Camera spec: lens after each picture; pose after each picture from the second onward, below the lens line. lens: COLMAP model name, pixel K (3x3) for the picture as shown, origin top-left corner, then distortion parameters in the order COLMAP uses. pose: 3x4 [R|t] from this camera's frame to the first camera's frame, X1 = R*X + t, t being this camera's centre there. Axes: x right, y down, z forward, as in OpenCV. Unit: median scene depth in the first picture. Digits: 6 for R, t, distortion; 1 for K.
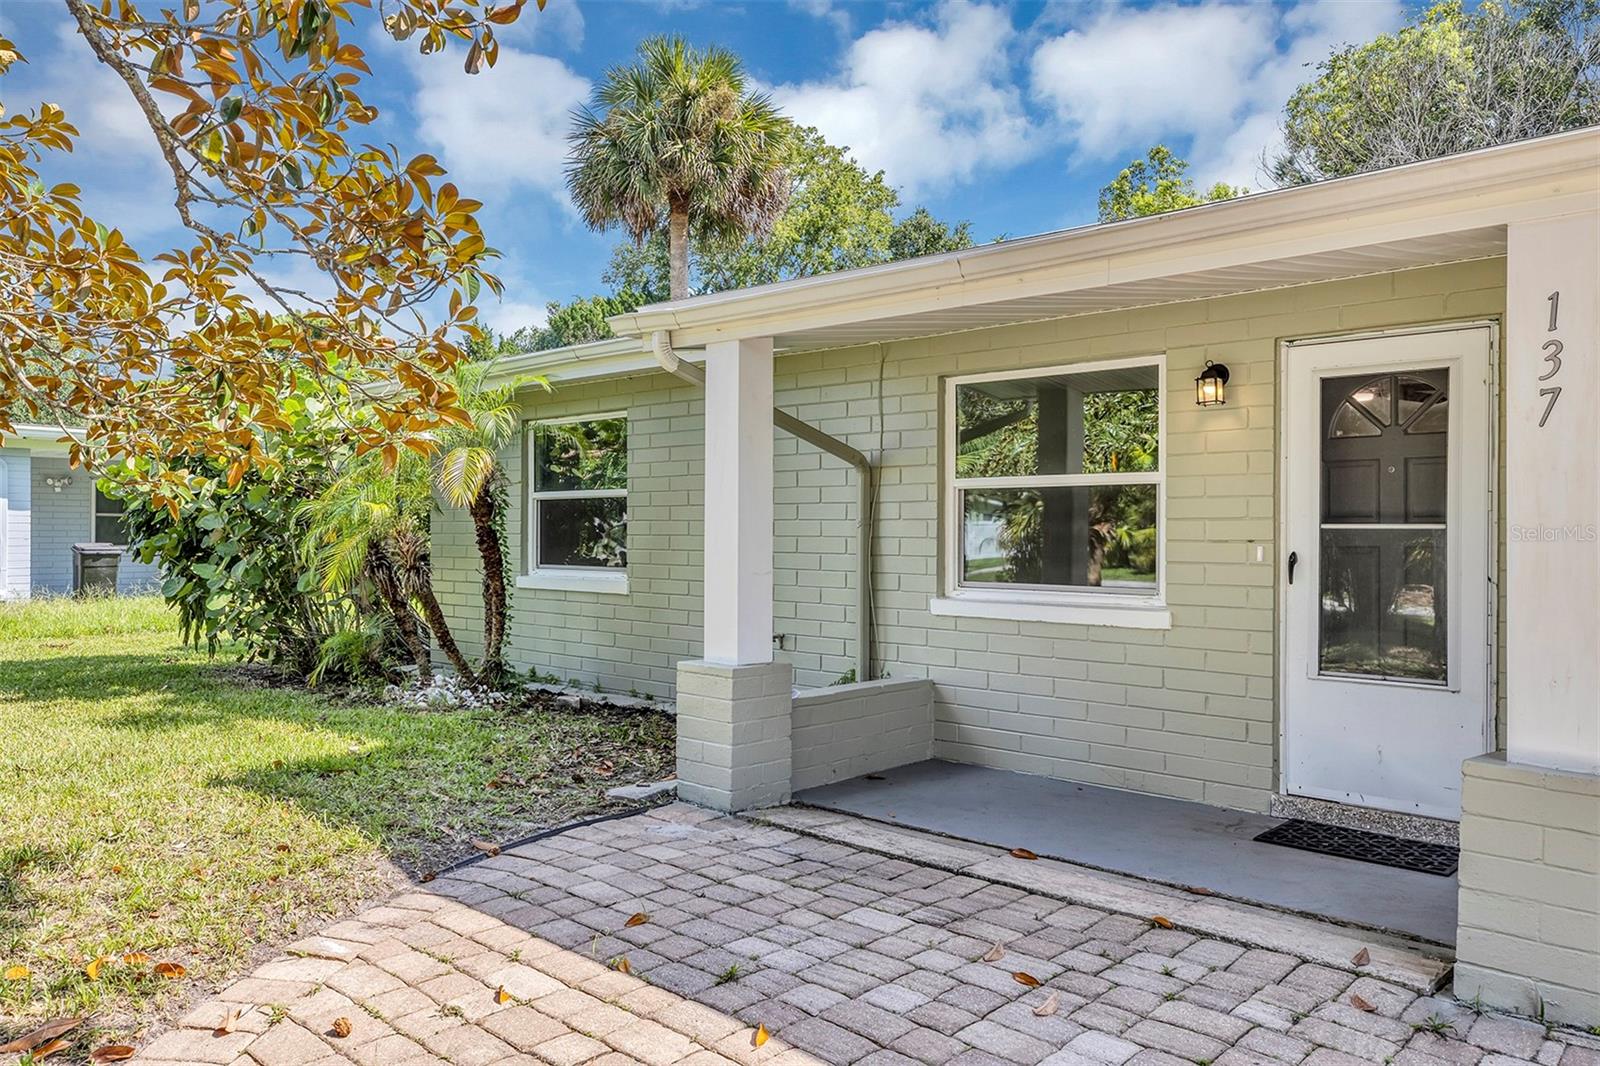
lens RADIAL K [[1169.1, 0, 796.8], [0, 1169.1, 530.6], [0, 0, 1]] dist [0.001652, 0.000942]
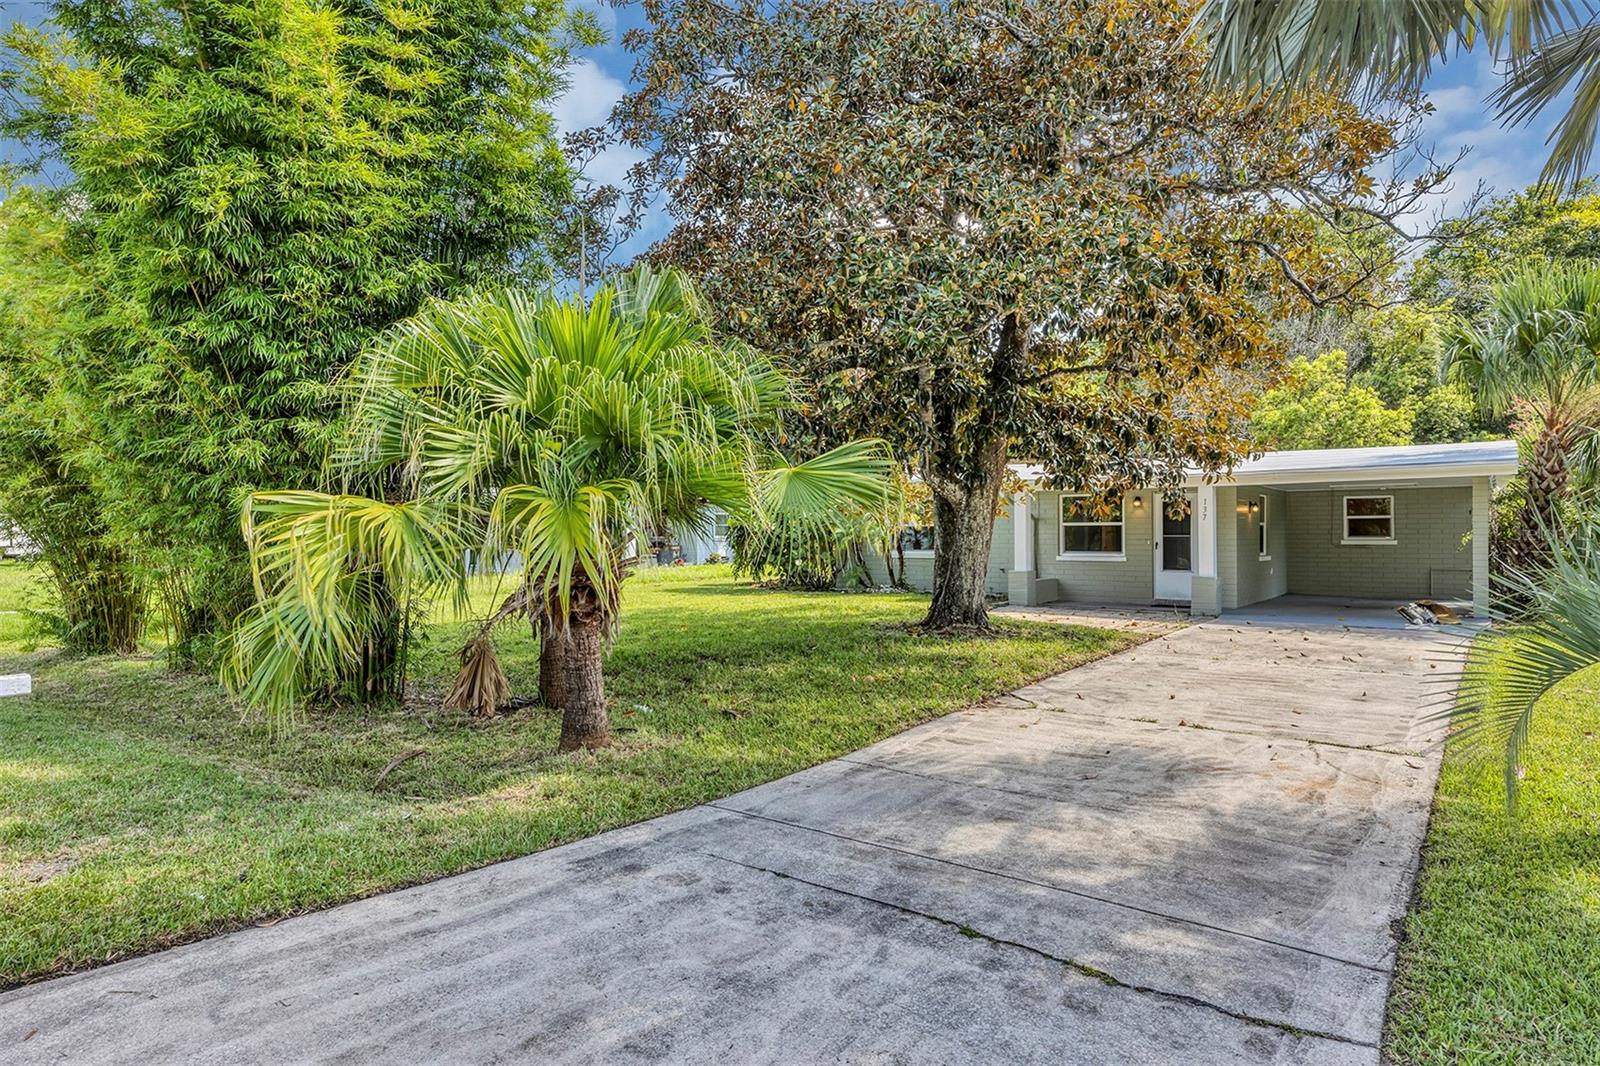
lens RADIAL K [[960.4, 0, 787.5], [0, 960.4, 528.7], [0, 0, 1]] dist [0.003208, 0.000637]
pose [[0.995713, -0.007492, 0.092189, -0.983822], [0.007780, 0.999966, -0.002767, -0.024326], [-0.092165, 0.003472, 0.995738, -1.877315]]
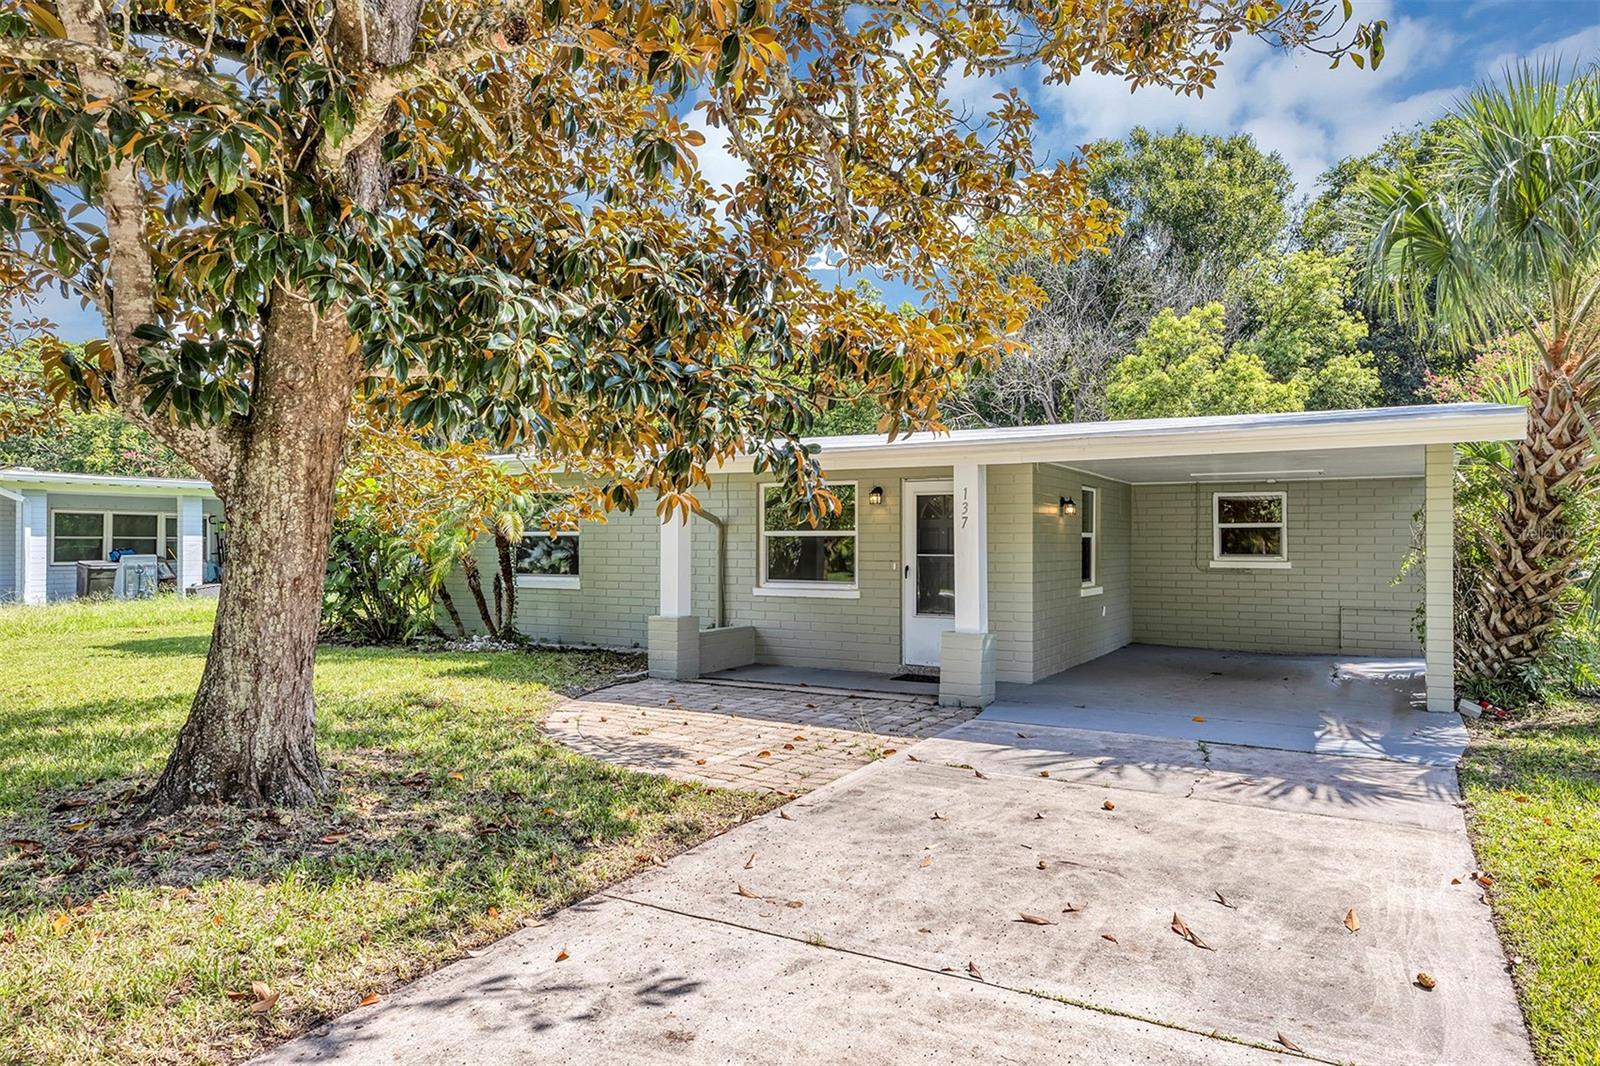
lens RADIAL K [[1057.7, 0, 802.2], [0, 1057.7, 538.9], [0, 0, 1]] dist [0.017325, -0.000638]
pose [[0.972587, -0.002305, 0.232528, -0.244371], [0.002291, 0.999997, 0.000333, -0.030753], [-0.232528, 0.000209, 0.972590, -0.885500]]
